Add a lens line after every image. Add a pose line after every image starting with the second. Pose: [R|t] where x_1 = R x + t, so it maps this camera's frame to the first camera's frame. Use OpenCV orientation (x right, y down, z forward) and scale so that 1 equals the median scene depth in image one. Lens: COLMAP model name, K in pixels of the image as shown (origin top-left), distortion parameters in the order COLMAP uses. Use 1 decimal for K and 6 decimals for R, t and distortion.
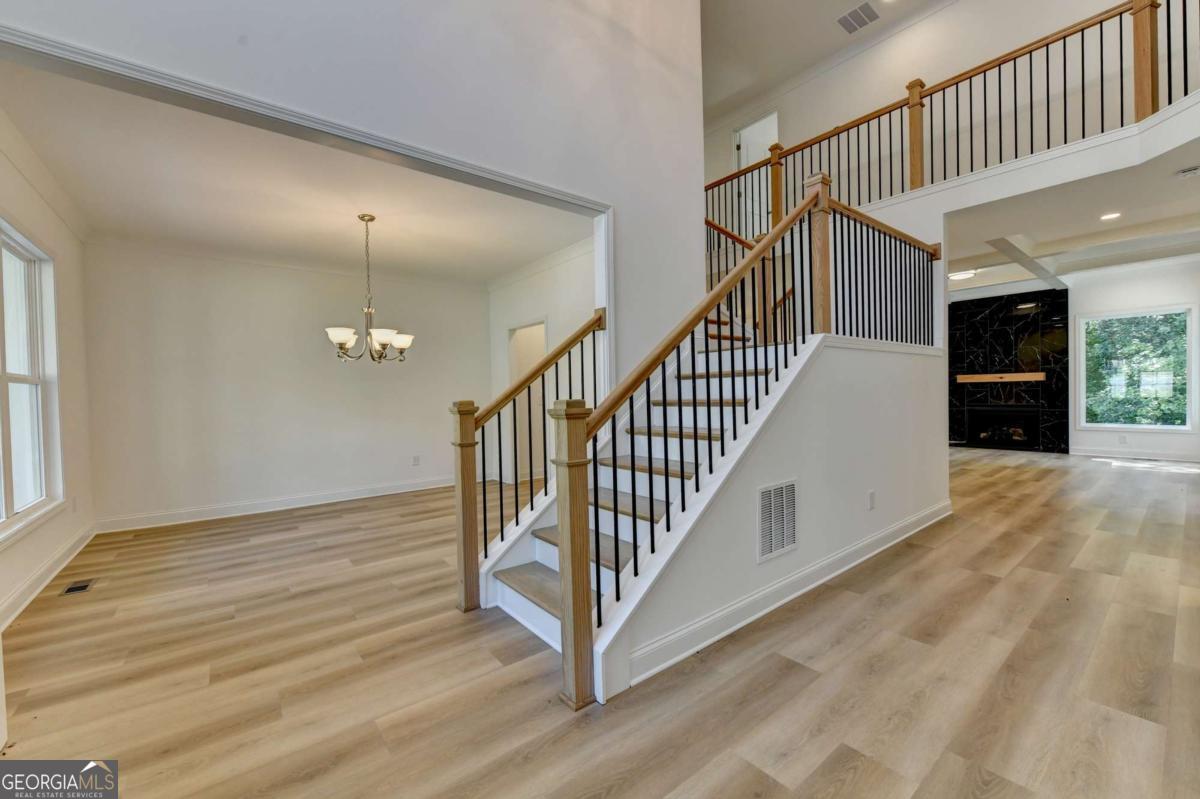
lens RADIAL K [[479.8, 0, 608.6], [0, 479.8, 397.6], [0, 0, 1]] dist [-0.006552, -0.001059]
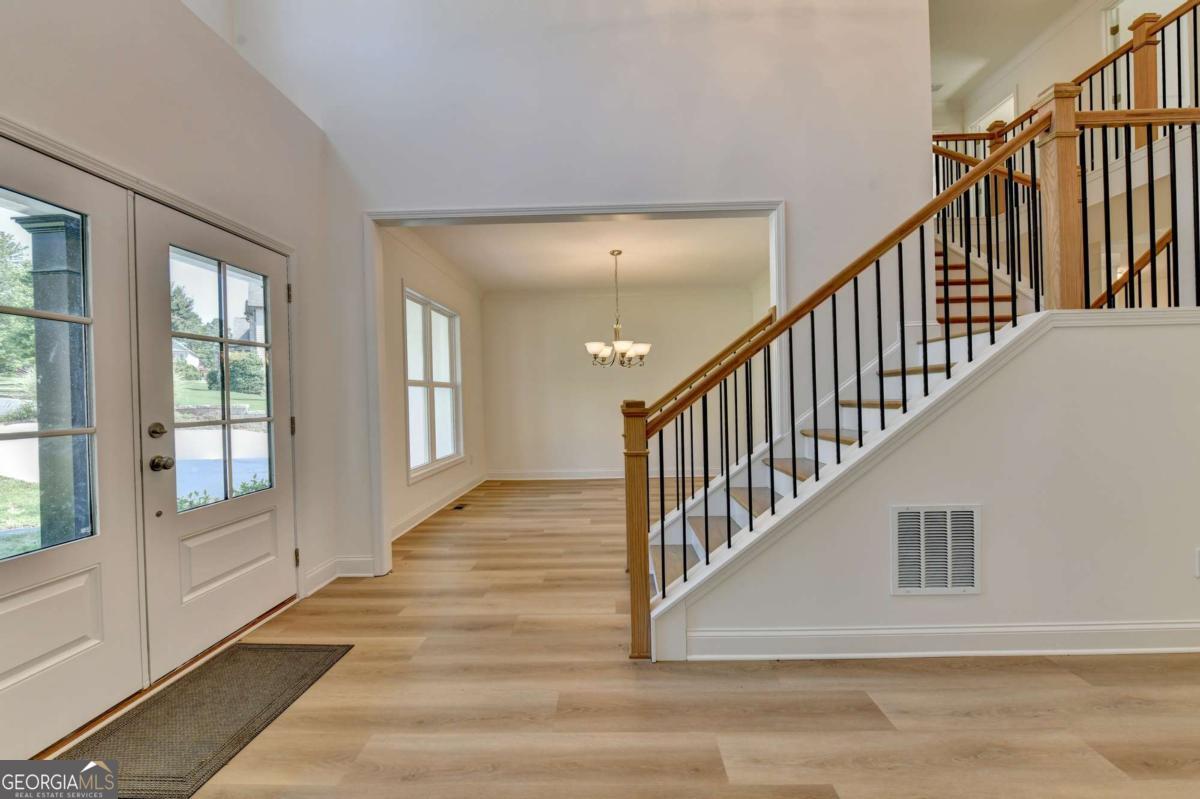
lens RADIAL K [[479.8, 0, 600.0], [0, 479.8, 395.7], [0, 0, 1]] dist [-0.006552, -0.001059]
pose [[0.762899, 0.004220, -0.646504, 0.327254], [-0.000404, 0.999982, 0.006050, -0.008624], [0.646517, -0.004354, 0.762887, 0.013787]]
